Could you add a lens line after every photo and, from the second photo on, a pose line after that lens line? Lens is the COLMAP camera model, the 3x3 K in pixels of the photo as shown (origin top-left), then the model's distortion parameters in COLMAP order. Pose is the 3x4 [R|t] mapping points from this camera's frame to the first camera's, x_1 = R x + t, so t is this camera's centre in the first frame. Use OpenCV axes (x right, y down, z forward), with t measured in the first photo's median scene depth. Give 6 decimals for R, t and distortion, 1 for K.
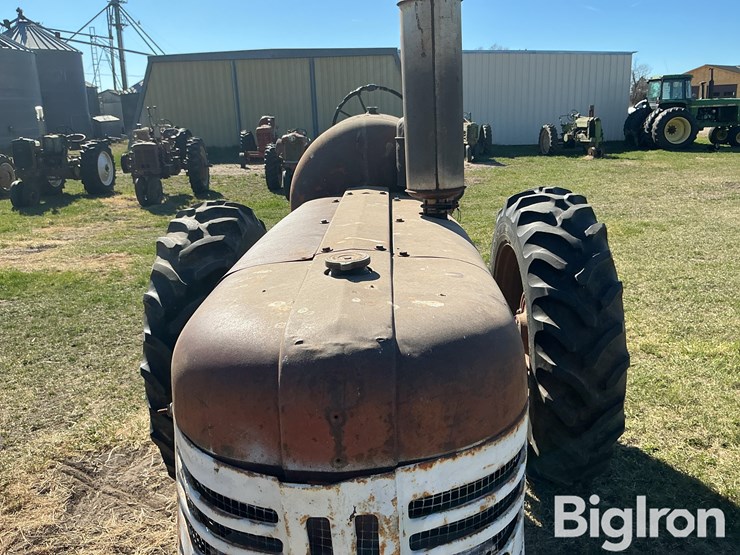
lens RADIAL K [[622.0, 0, 373.5], [0, 622.0, 274.7], [0, 0, 1]] dist [0.073160, -0.153819]
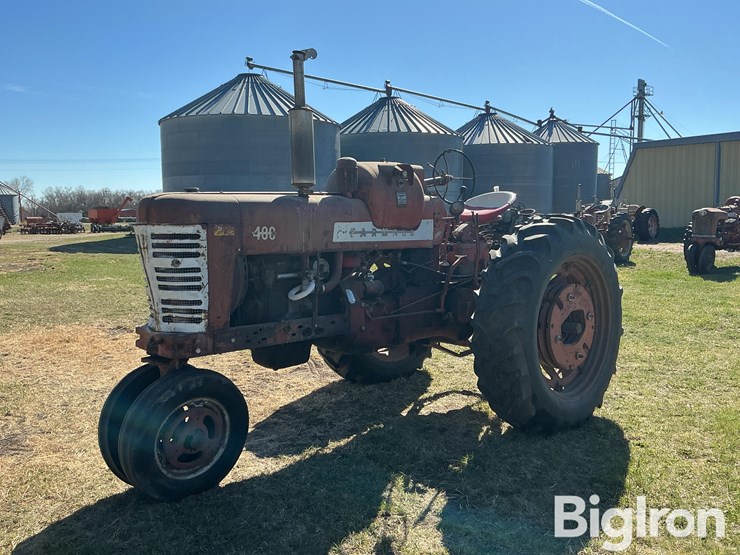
lens RADIAL K [[613.7, 0, 368.9], [0, 613.7, 277.6], [0, 0, 1]] dist [0.143822, -0.289876]
pose [[0.696518, 0.094301, -0.711316, 0.204865], [-0.184987, 0.981415, -0.051031, 0.029530], [0.693284, 0.167128, 0.701017, -0.043853]]
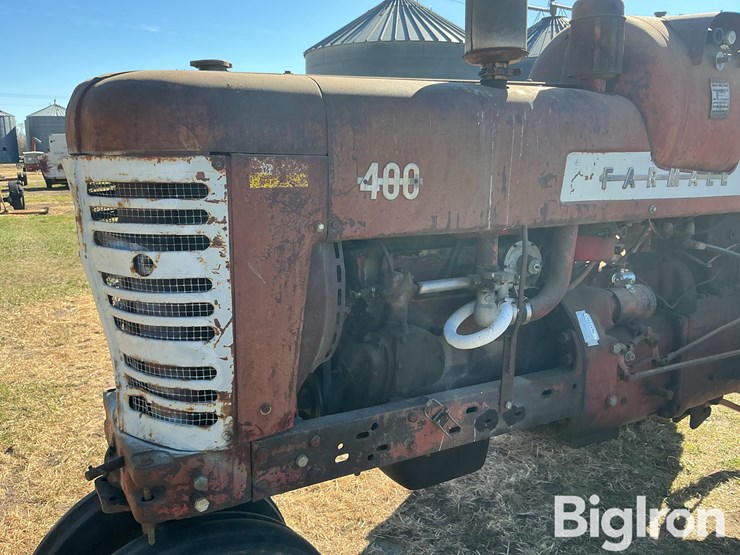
lens RADIAL K [[617.2, 0, 370.0], [0, 617.2, 277.5], [0, 0, 1]] dist [0.138641, -0.298393]
pose [[0.516503, 0.190864, -0.834743, 0.088042], [-0.216964, 0.972201, 0.088046, 0.015087], [0.828343, 0.135633, 0.543555, 0.038414]]
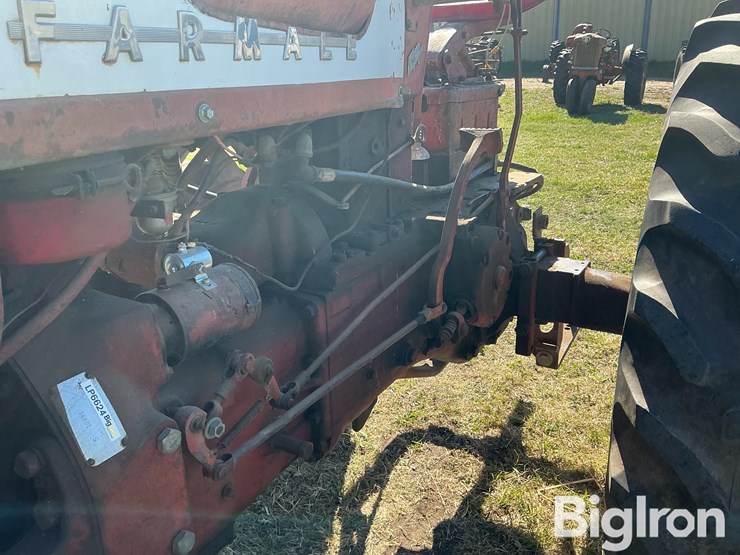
lens RADIAL K [[615.3, 0, 366.9], [0, 615.3, 273.8], [0, 0, 1]] dist [0.144095, -0.305308]
pose [[0.868512, 0.176680, -0.463110, 0.052860], [-0.123895, 0.982039, 0.142303, 0.005596], [0.479934, -0.066215, 0.874802, 0.104070]]
